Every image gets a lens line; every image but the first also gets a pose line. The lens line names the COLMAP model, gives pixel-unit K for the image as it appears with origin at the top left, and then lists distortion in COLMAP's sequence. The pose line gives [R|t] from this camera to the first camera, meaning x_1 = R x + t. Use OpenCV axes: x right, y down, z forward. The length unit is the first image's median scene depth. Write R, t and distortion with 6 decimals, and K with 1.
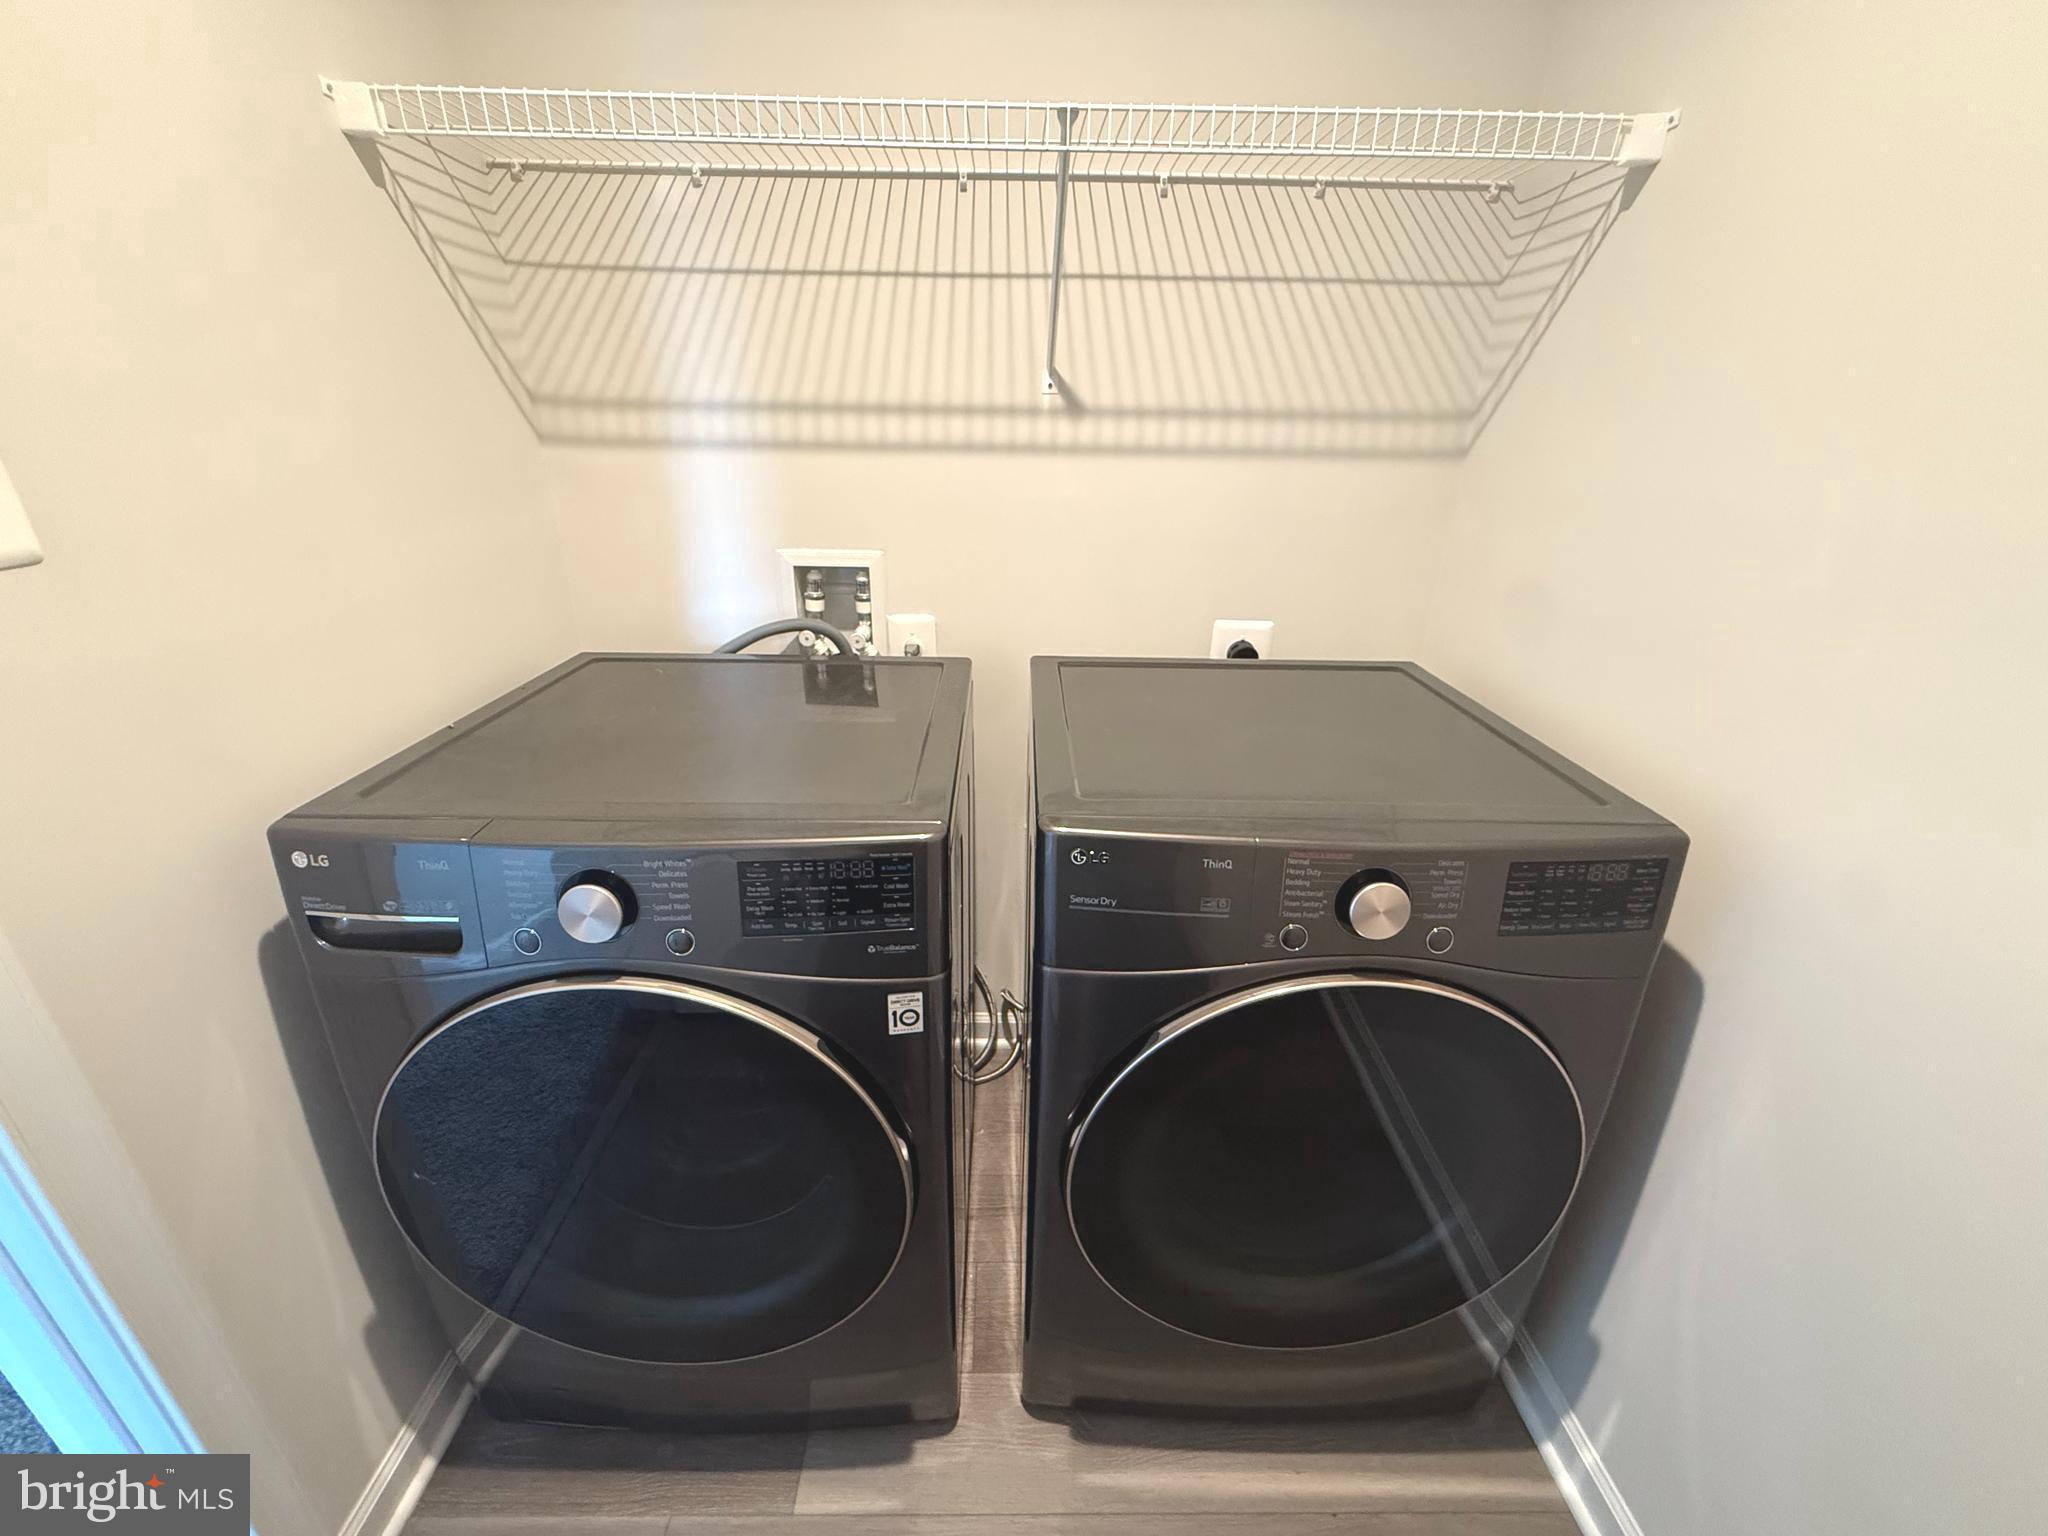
lens RADIAL K [[821.5, 0, 1021.5], [0, 821.5, 771.0], [0, 0, 1]] dist [-0.001969, 0.000162]
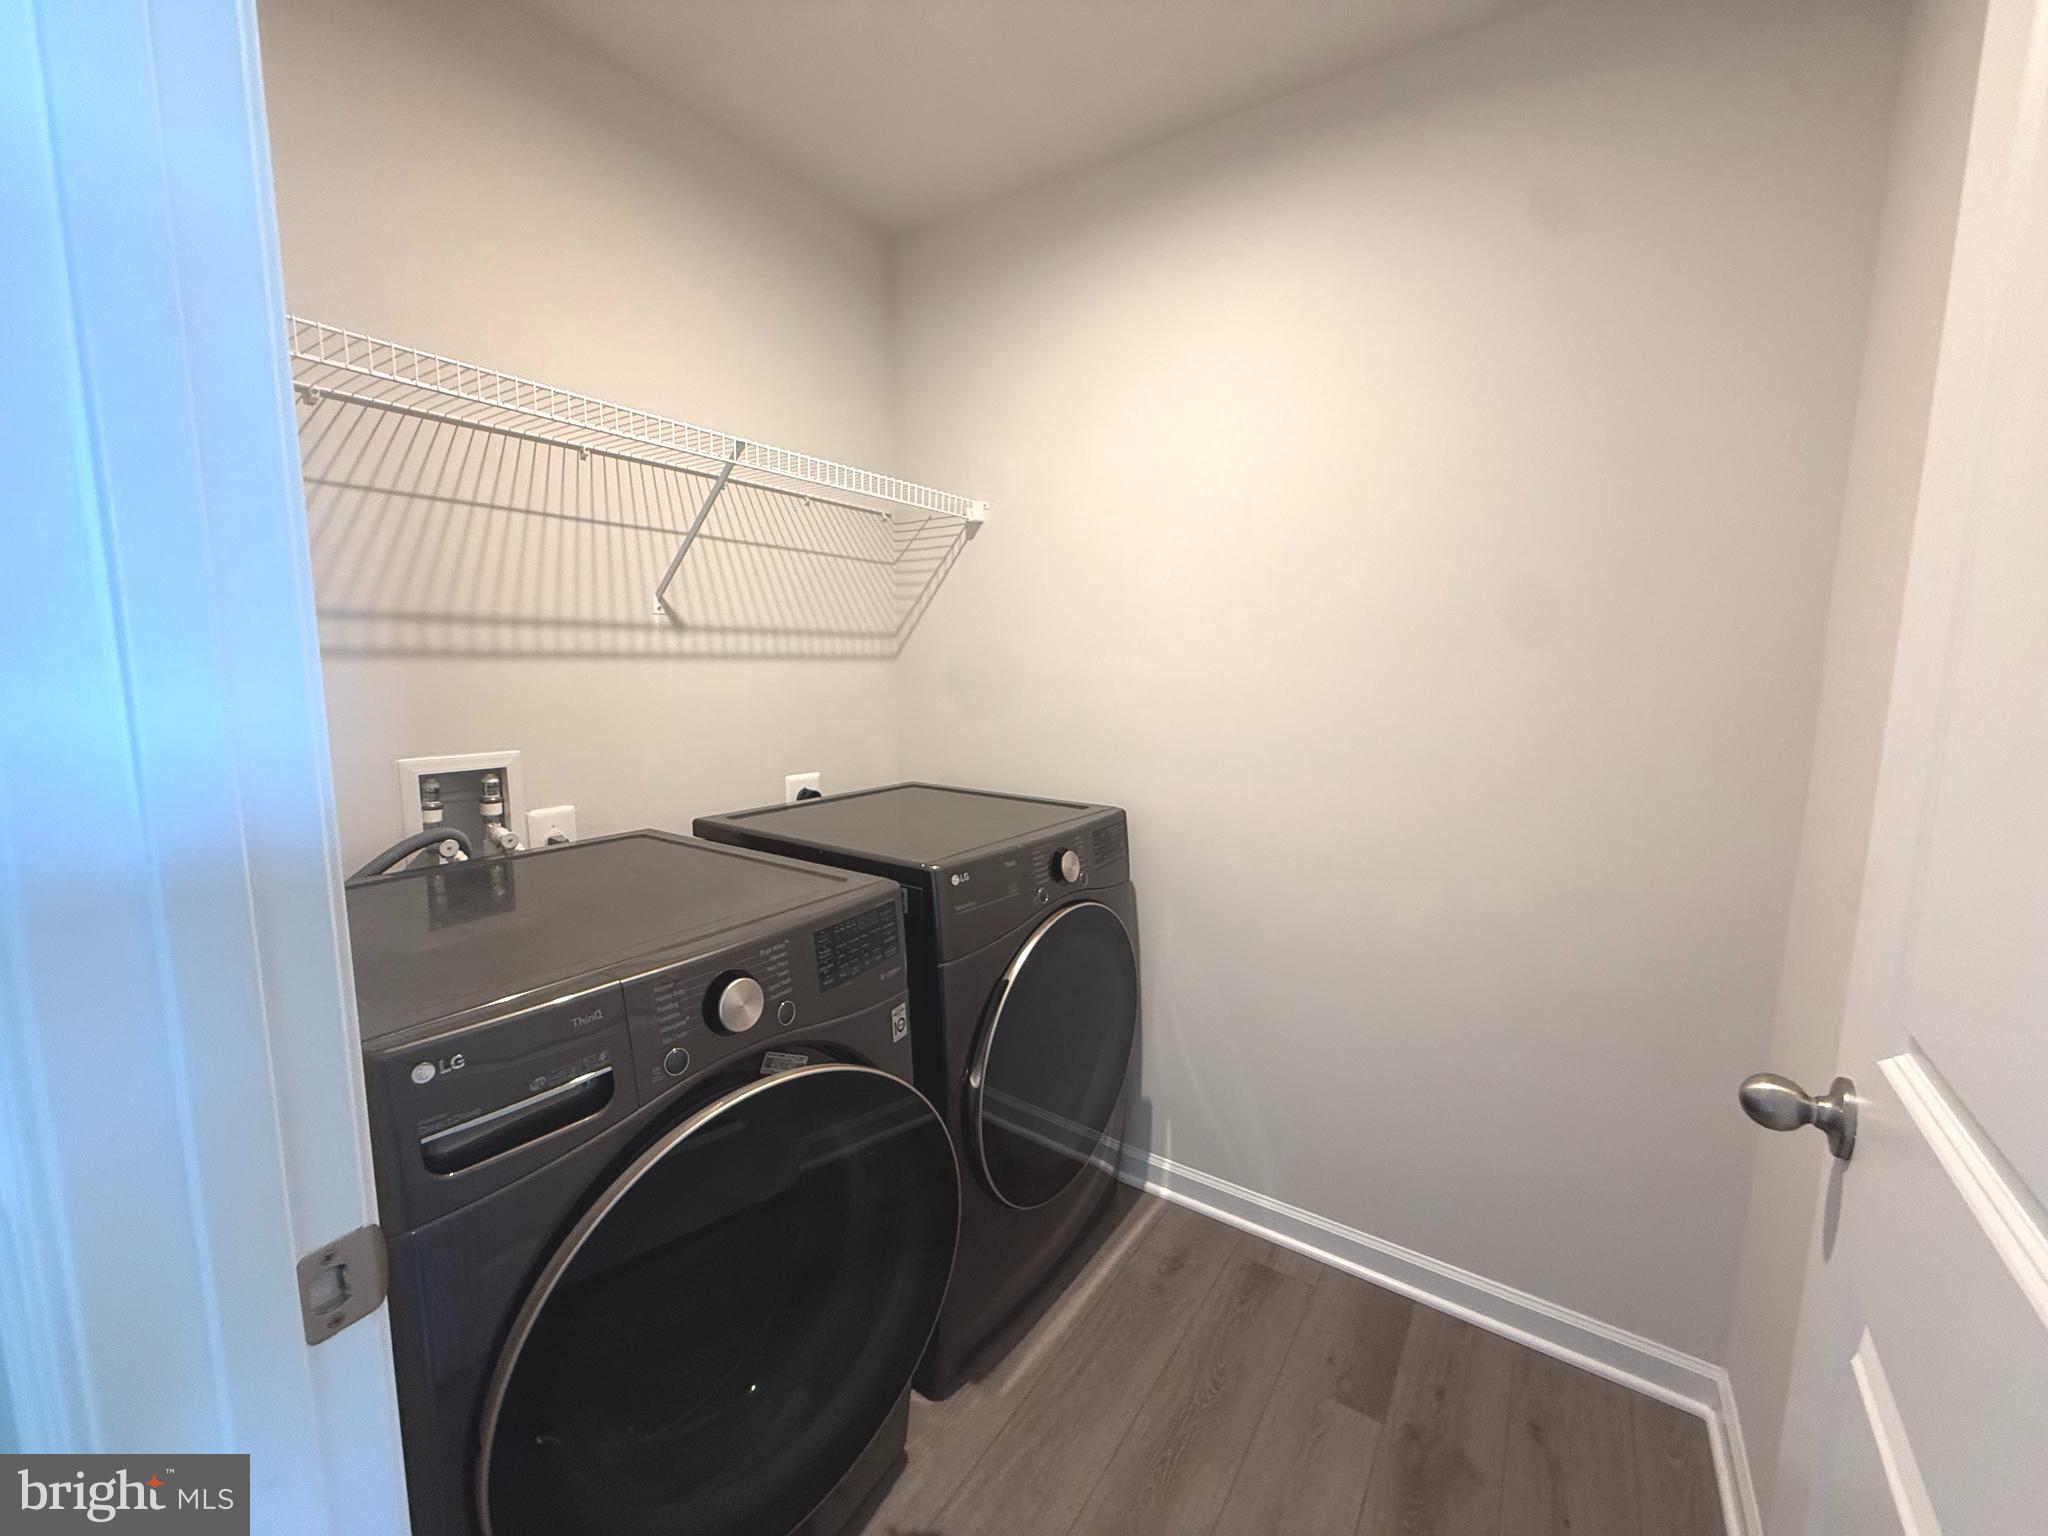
lens RADIAL K [[821.5, 0, 1021.5], [0, 821.5, 771.0], [0, 0, 1]] dist [-0.001969, 0.000162]
pose [[0.565170, -0.120342, 0.816150, -0.700537], [0.323345, 0.942461, -0.084944, 0.049347], [-0.758967, 0.311906, 0.571562, -0.056185]]
